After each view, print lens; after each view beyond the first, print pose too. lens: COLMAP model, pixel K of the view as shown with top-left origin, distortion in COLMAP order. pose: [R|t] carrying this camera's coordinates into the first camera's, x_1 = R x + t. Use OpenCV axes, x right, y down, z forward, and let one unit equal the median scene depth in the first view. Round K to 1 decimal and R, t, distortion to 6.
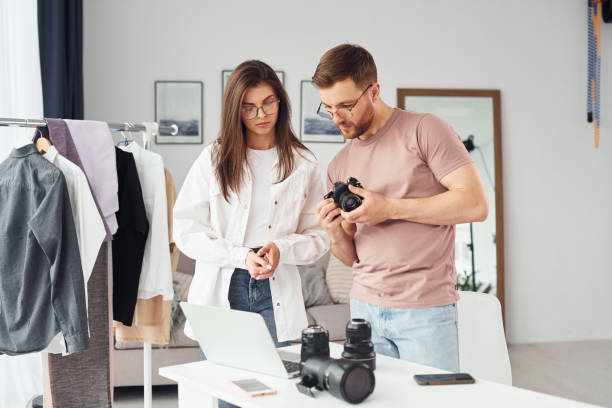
lens RADIAL K [[1117.0, 0, 306.0], [0, 1117.0, 204.0], [0, 0, 1]] dist [-0.011201, -0.296984]
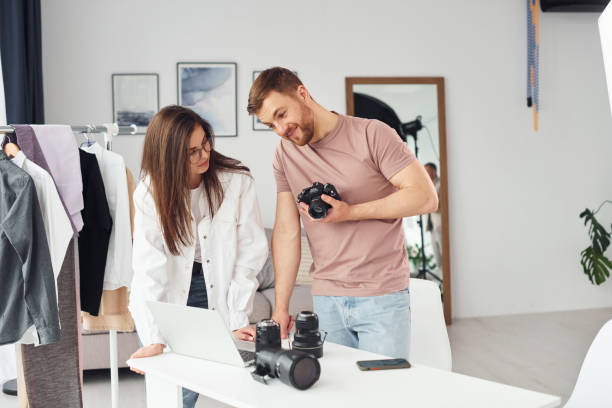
lens RADIAL K [[1154.5, 0, 306.0], [0, 1154.5, 204.0], [0, 0, 1]] dist [0.007114, 0.012913]
pose [[0.999191, -0.017666, 0.036128, 0.005427], [0.016297, 0.999151, 0.037842, -0.038567], [-0.036765, -0.037222, 0.998630, -0.118058]]
